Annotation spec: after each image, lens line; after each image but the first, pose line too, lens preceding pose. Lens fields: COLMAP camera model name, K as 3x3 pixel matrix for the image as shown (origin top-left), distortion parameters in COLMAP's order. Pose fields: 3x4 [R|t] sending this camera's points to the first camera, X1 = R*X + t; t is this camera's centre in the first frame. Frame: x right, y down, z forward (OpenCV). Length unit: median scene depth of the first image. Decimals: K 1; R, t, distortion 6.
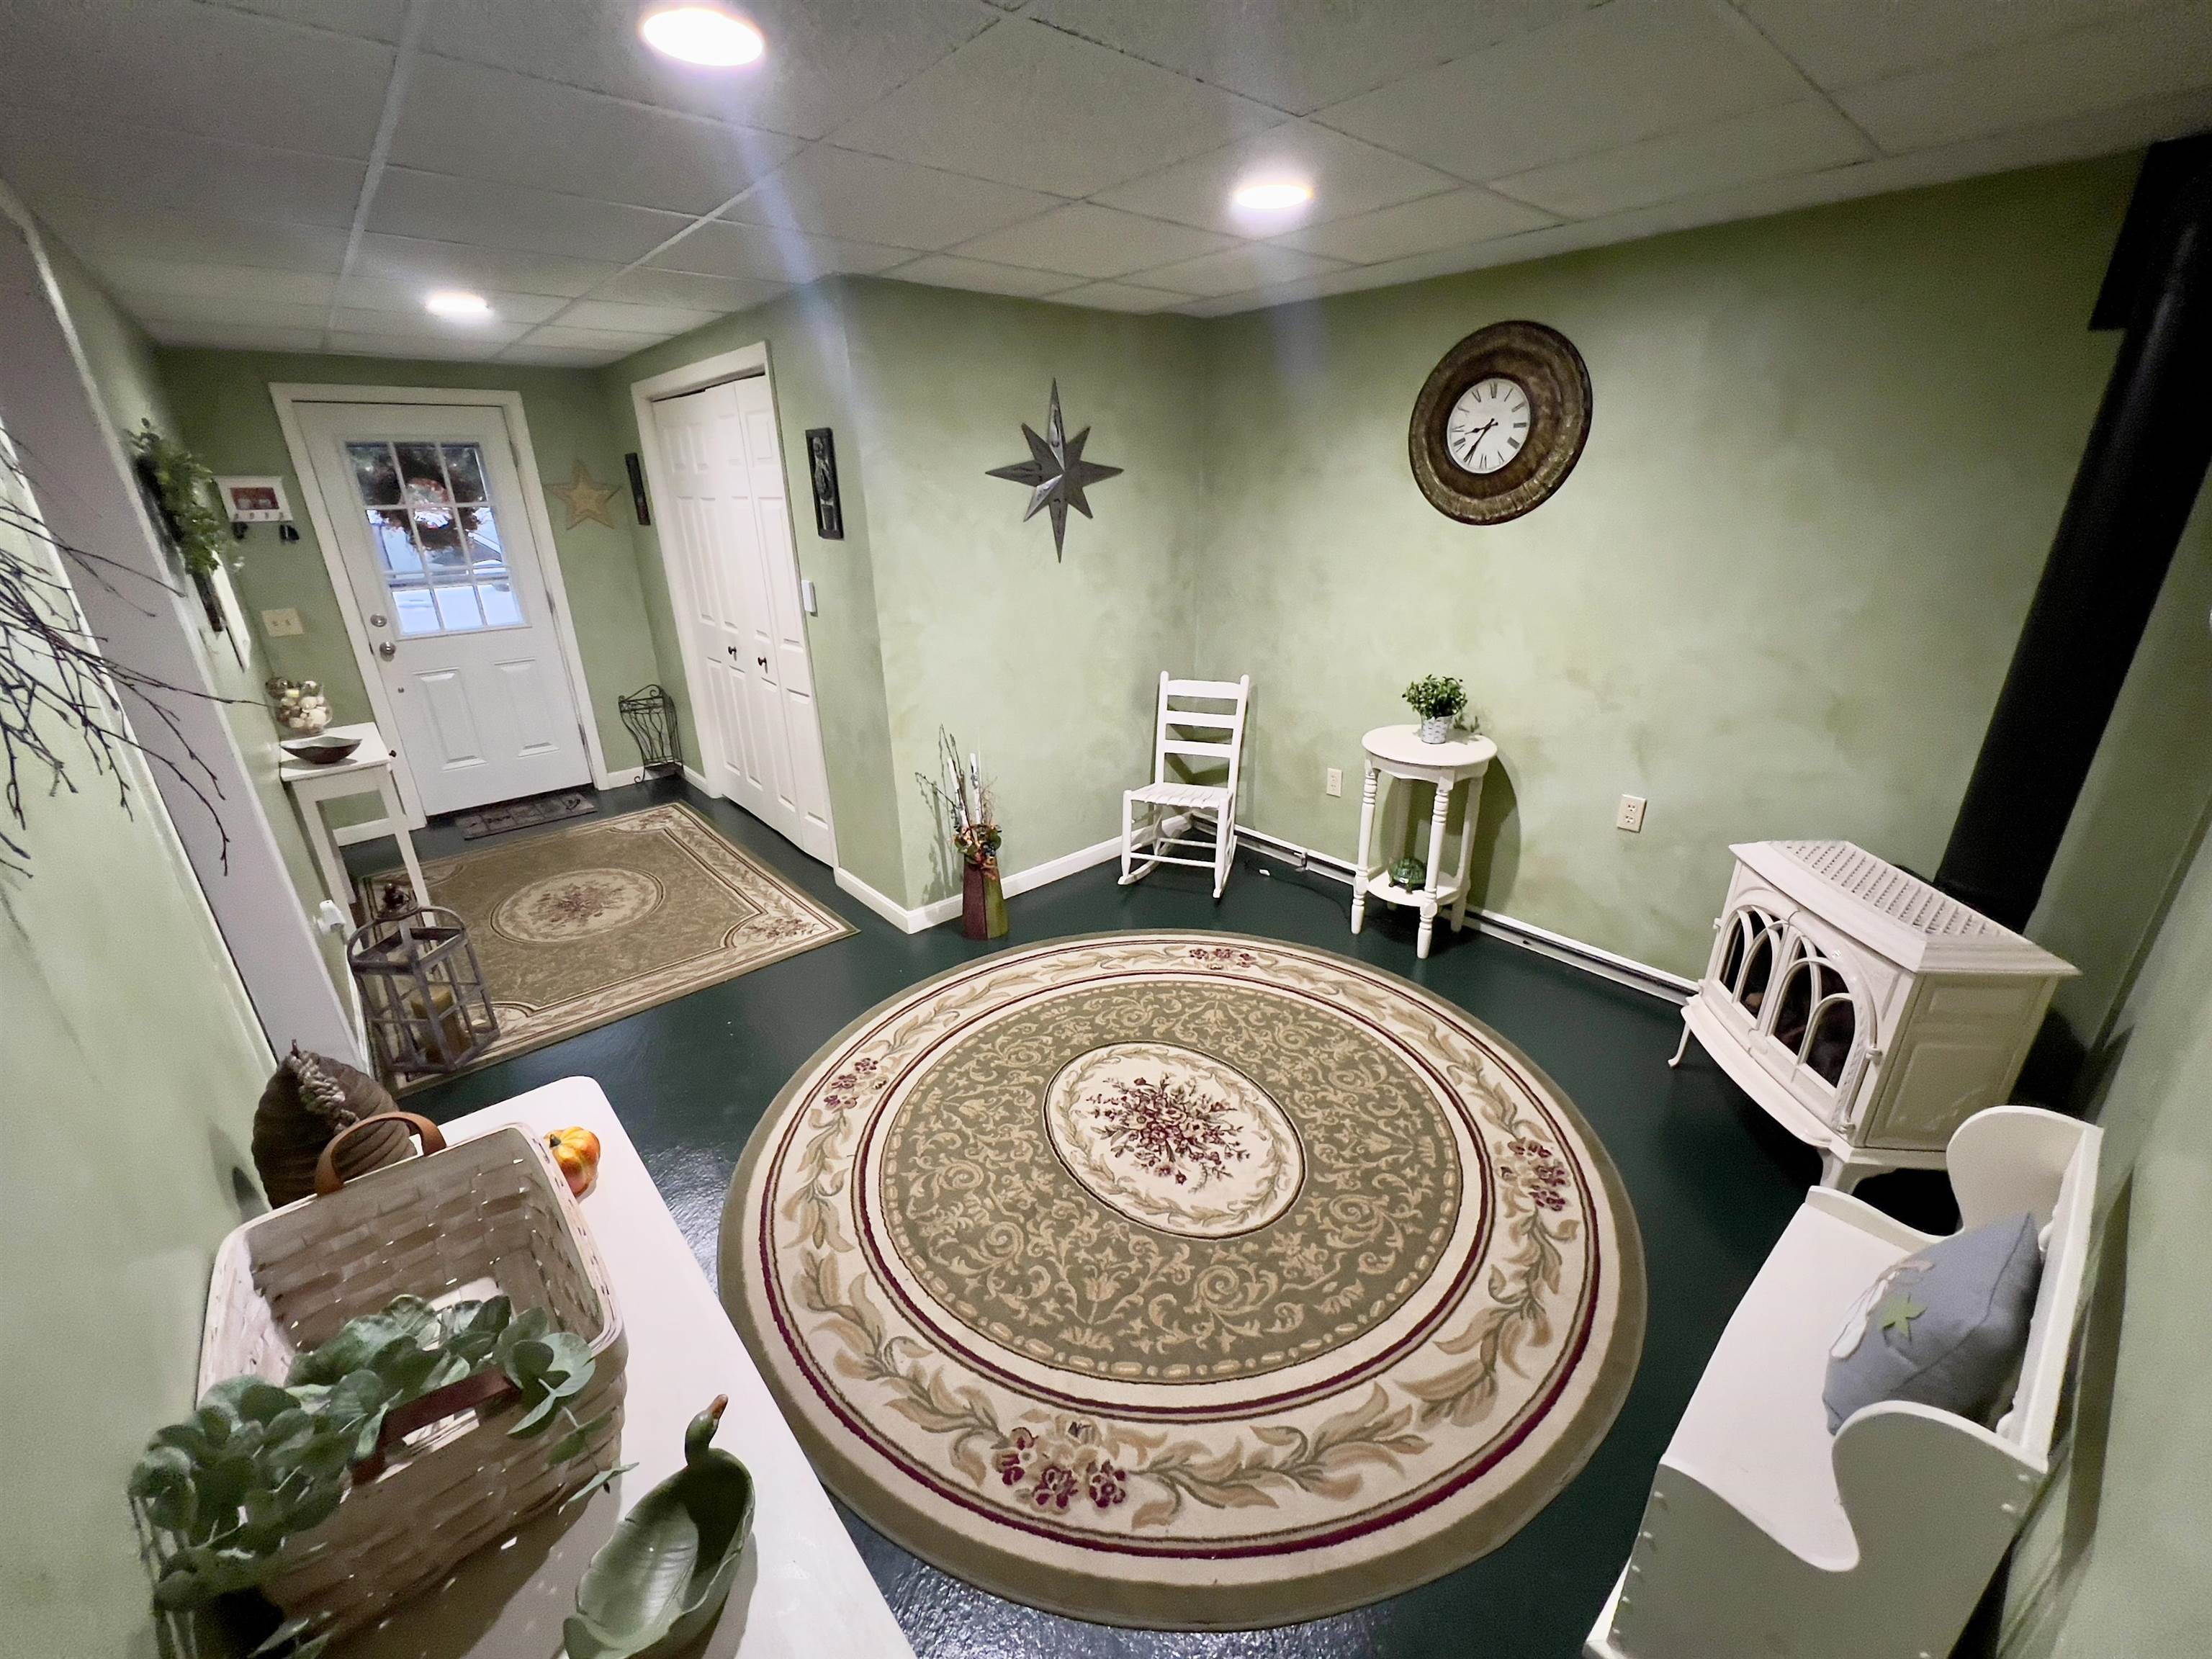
lens RADIAL K [[893.6, 0, 1111.7], [0, 893.6, 827.4], [0, 0, 1]] dist [-0.000449, 0.000090]
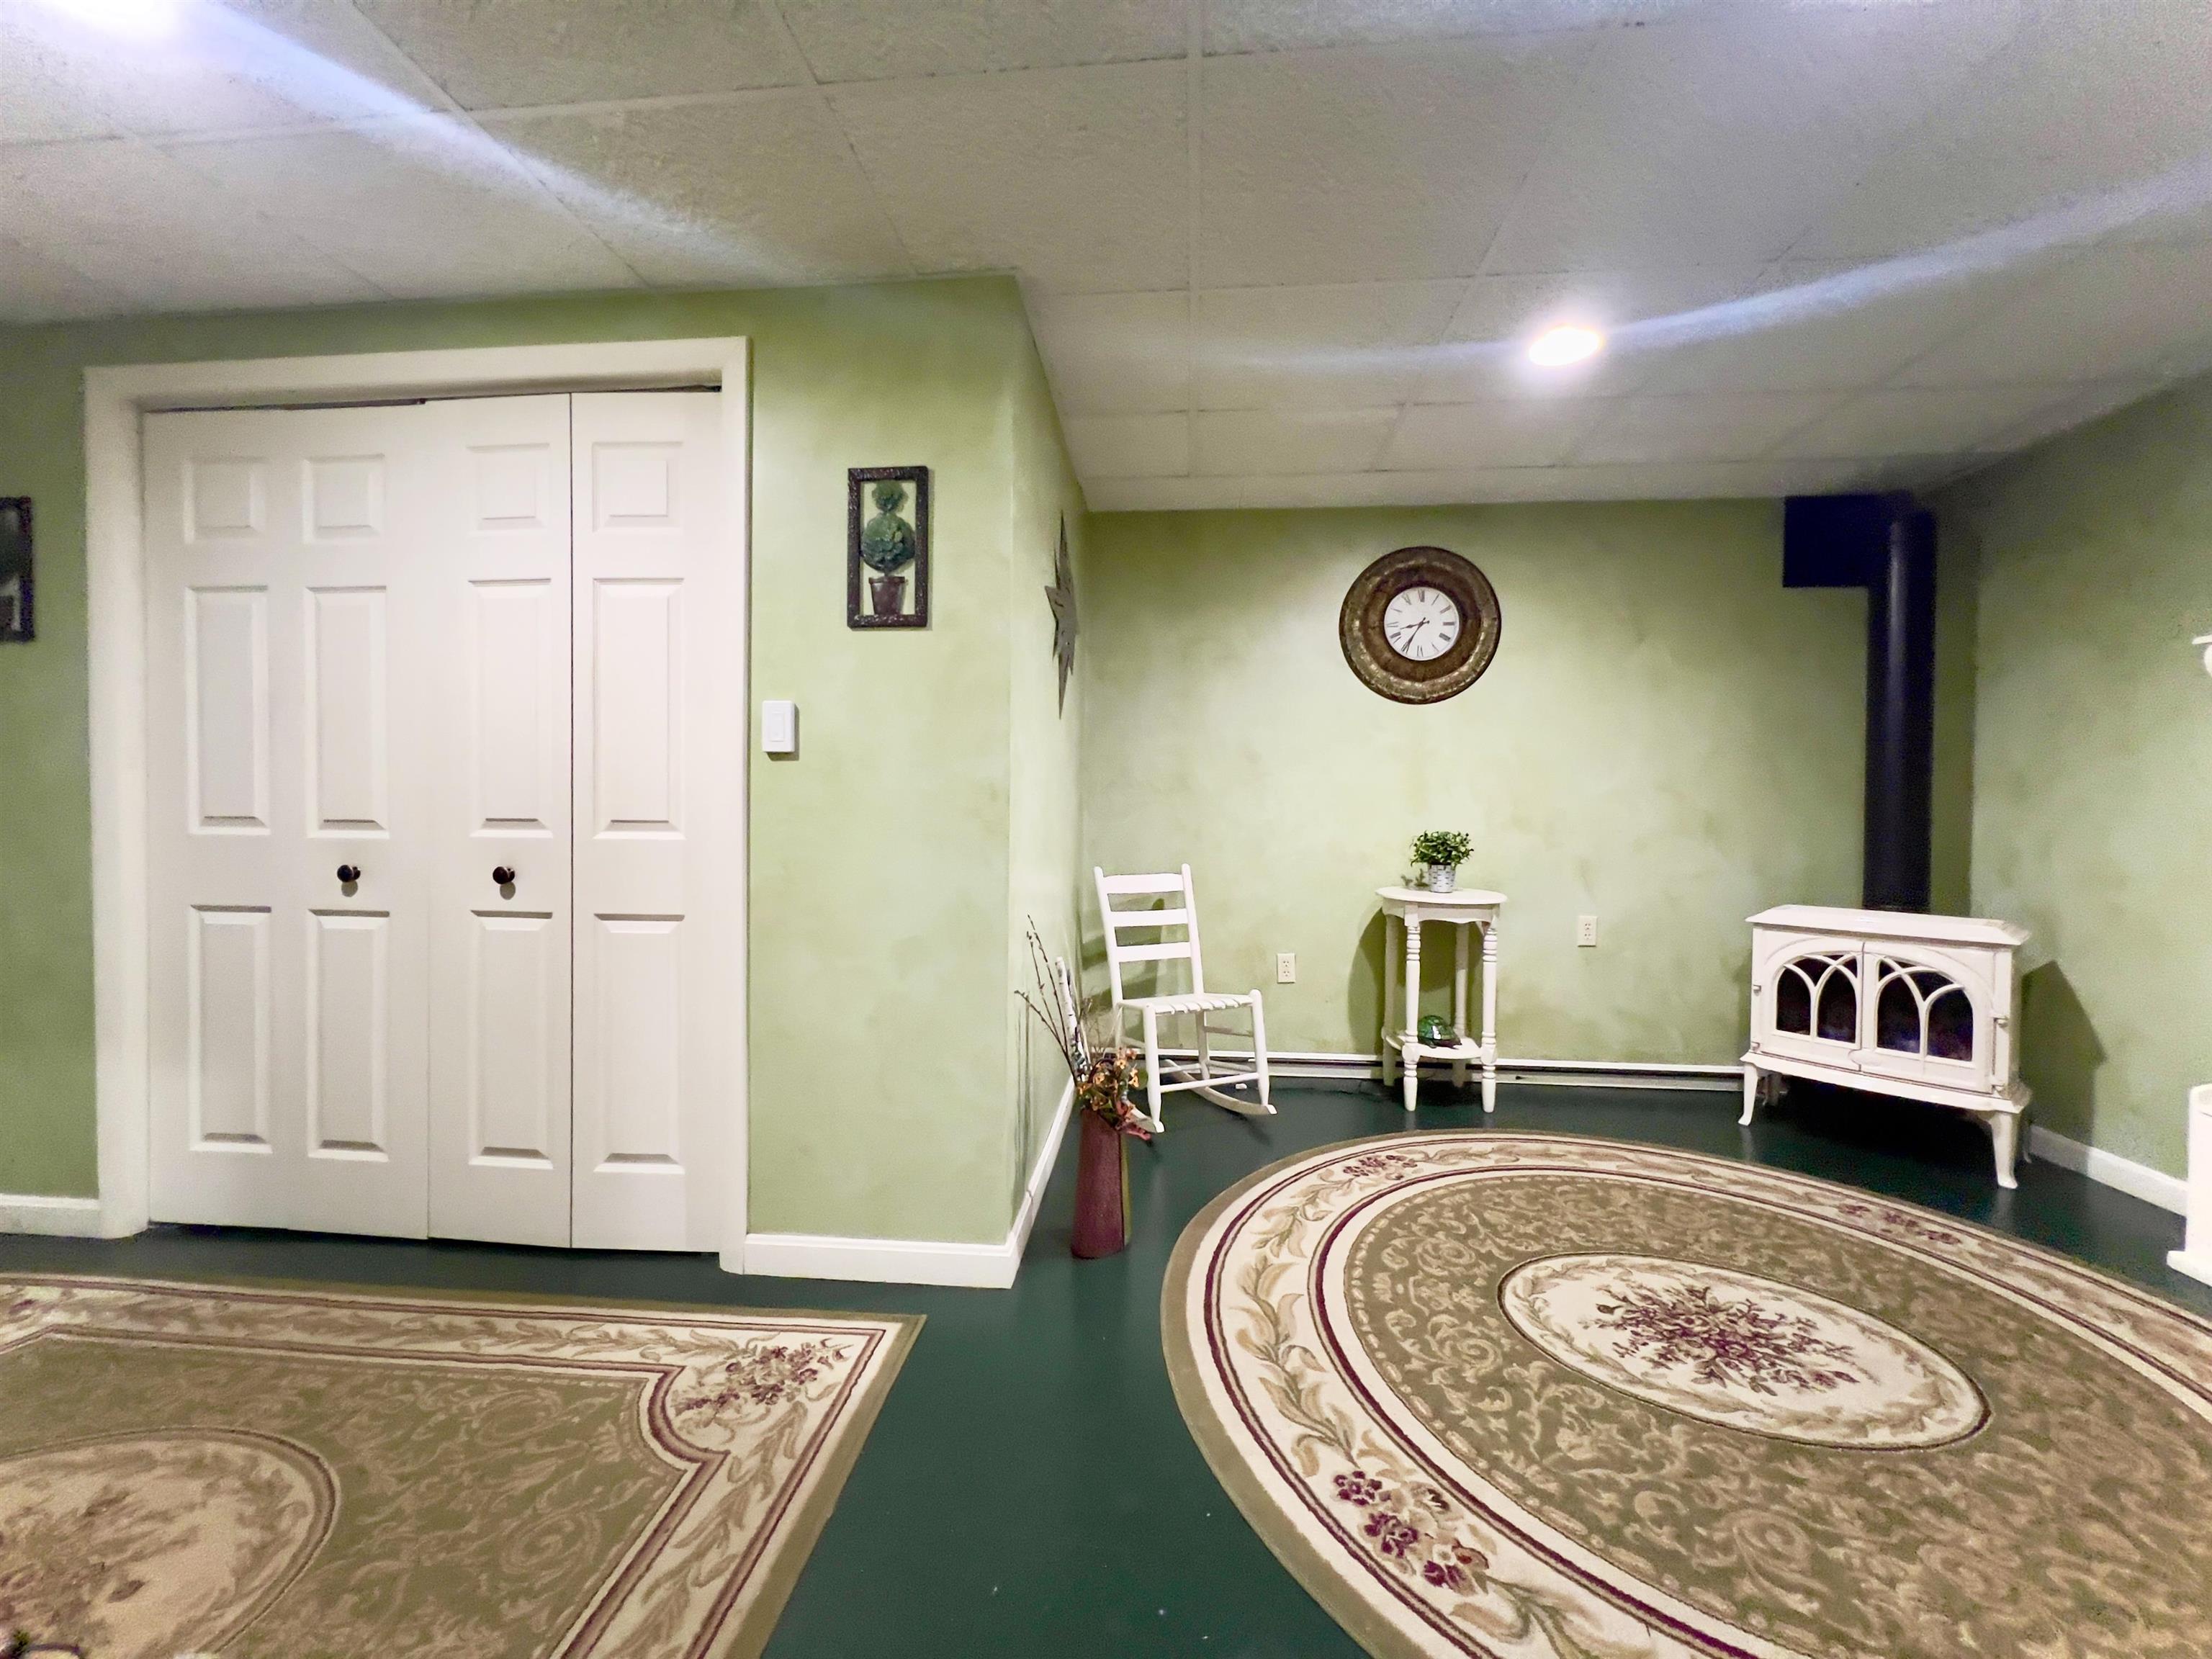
lens RADIAL K [[885.4, 0, 1099.1], [0, 885.4, 824.4], [0, 0, 1]] dist [0.000464, 0.000532]
pose [[0.722156, 0.009310, 0.691667, -0.571089], [0.235454, 0.936893, -0.258444, 0.002342], [-0.650424, 0.349493, 0.674391, 0.474989]]
